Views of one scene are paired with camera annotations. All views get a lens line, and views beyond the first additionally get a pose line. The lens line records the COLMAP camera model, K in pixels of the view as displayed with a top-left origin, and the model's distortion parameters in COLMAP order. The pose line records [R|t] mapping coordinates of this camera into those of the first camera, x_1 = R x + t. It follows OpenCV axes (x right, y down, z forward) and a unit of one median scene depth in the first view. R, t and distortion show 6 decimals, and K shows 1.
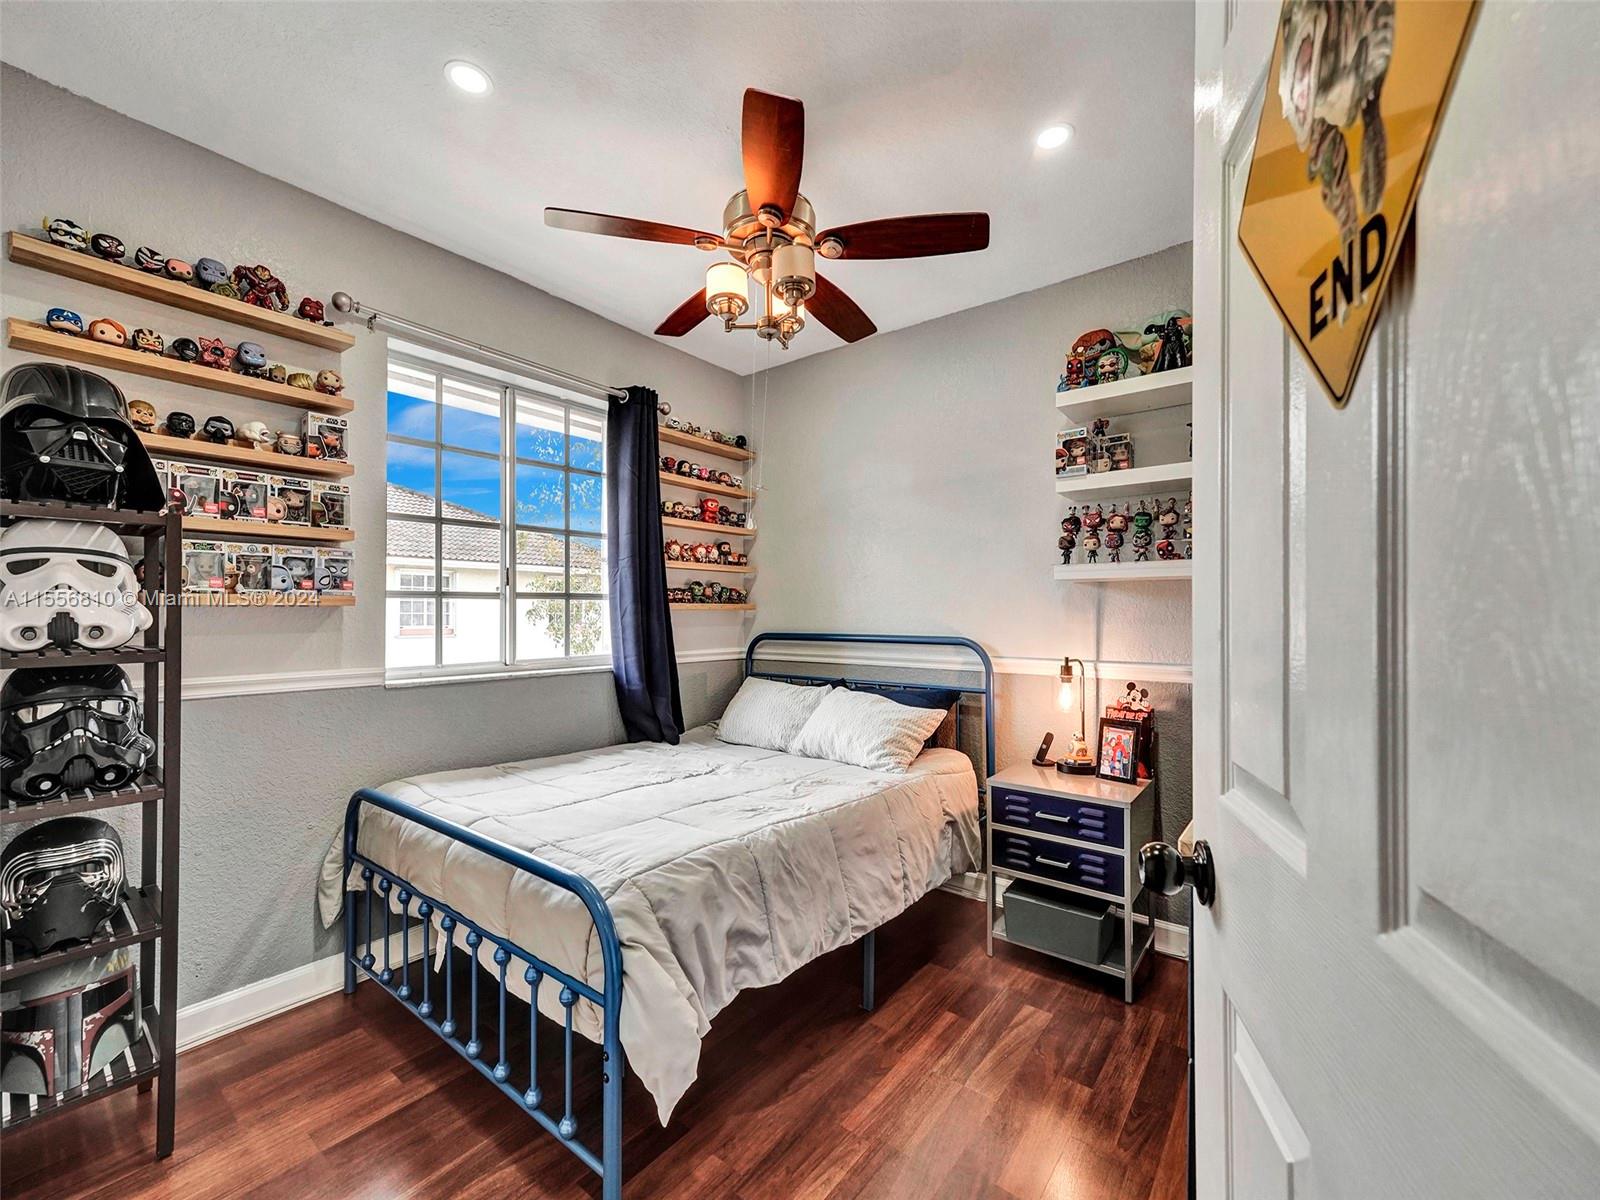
lens RADIAL K [[649.3, 0, 782.6], [0, 649.3, 607.4], [0, 0, 1]] dist [0.009201, 0.000191]
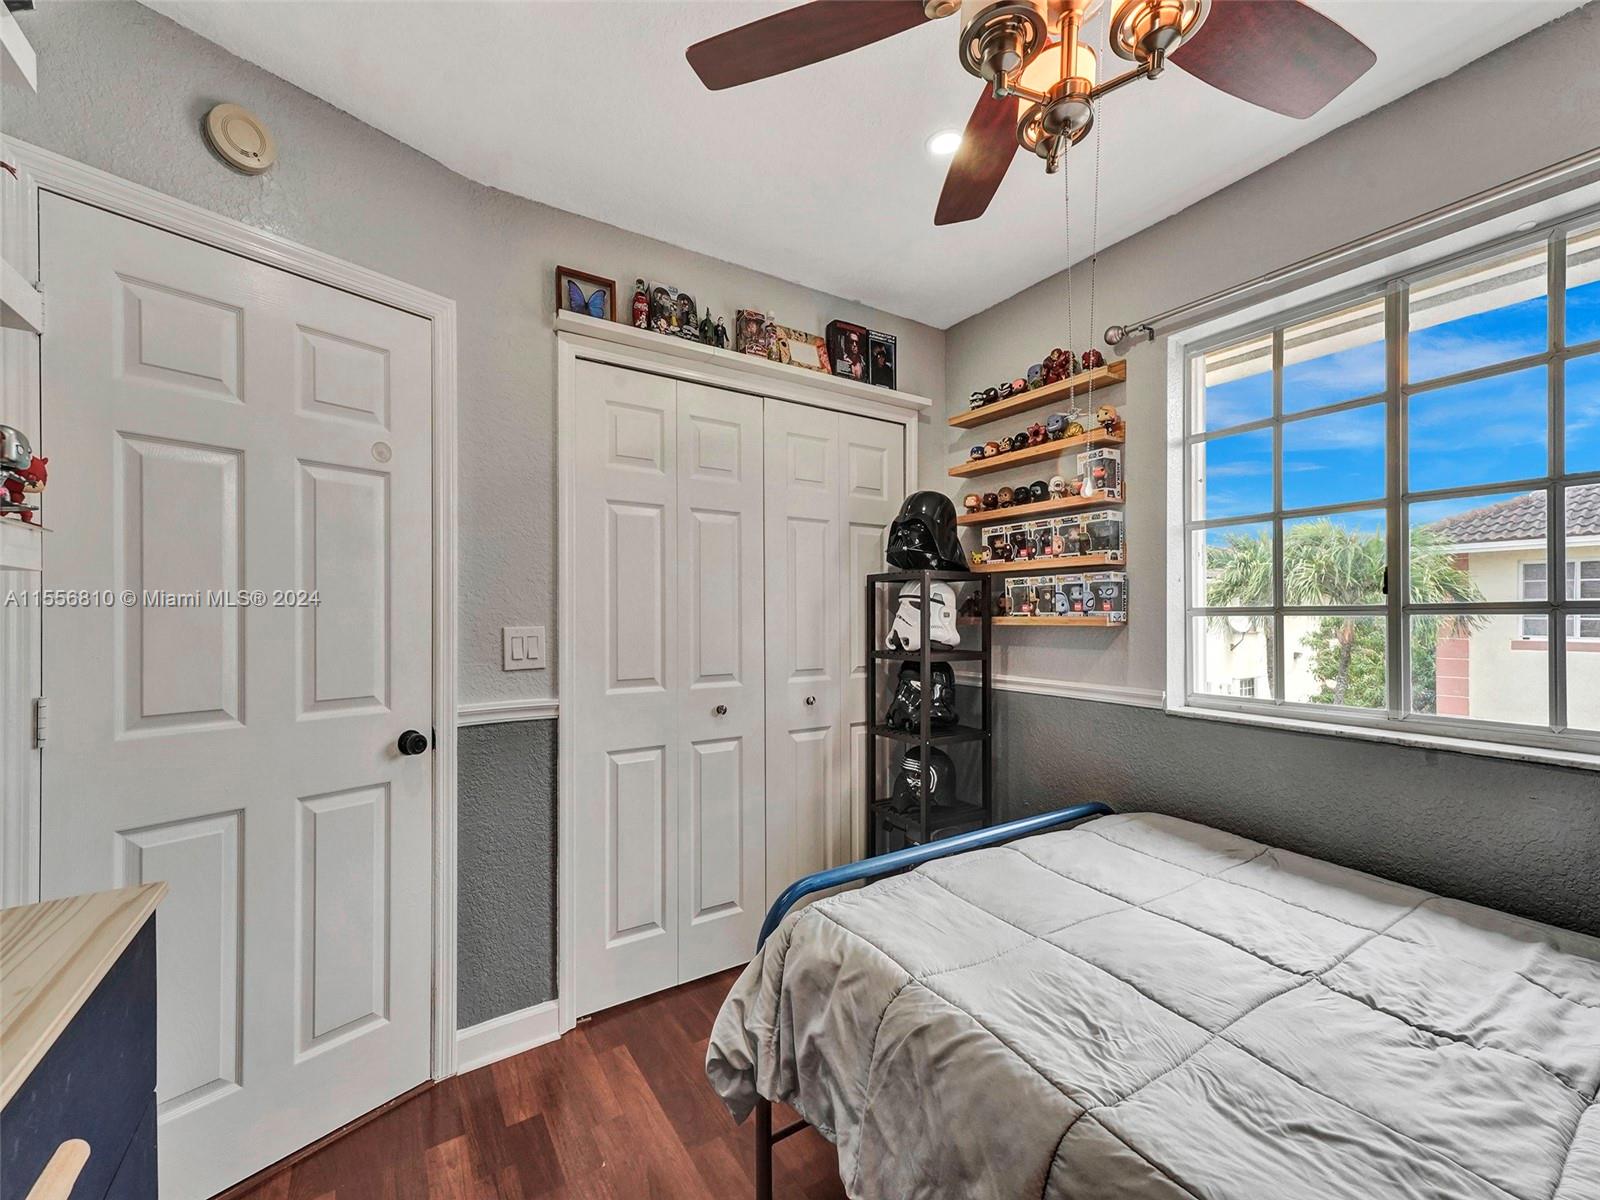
lens RADIAL K [[662.4, 0, 791.9], [0, 662.4, 592.2], [0, 0, 1]] dist [-0.000445, 0.000039]
pose [[-0.312827, -0.035682, -0.949140, 0.533277], [0.006776, 0.999185, -0.039797, -0.018977], [0.949786, -0.018881, -0.312330, 0.913163]]
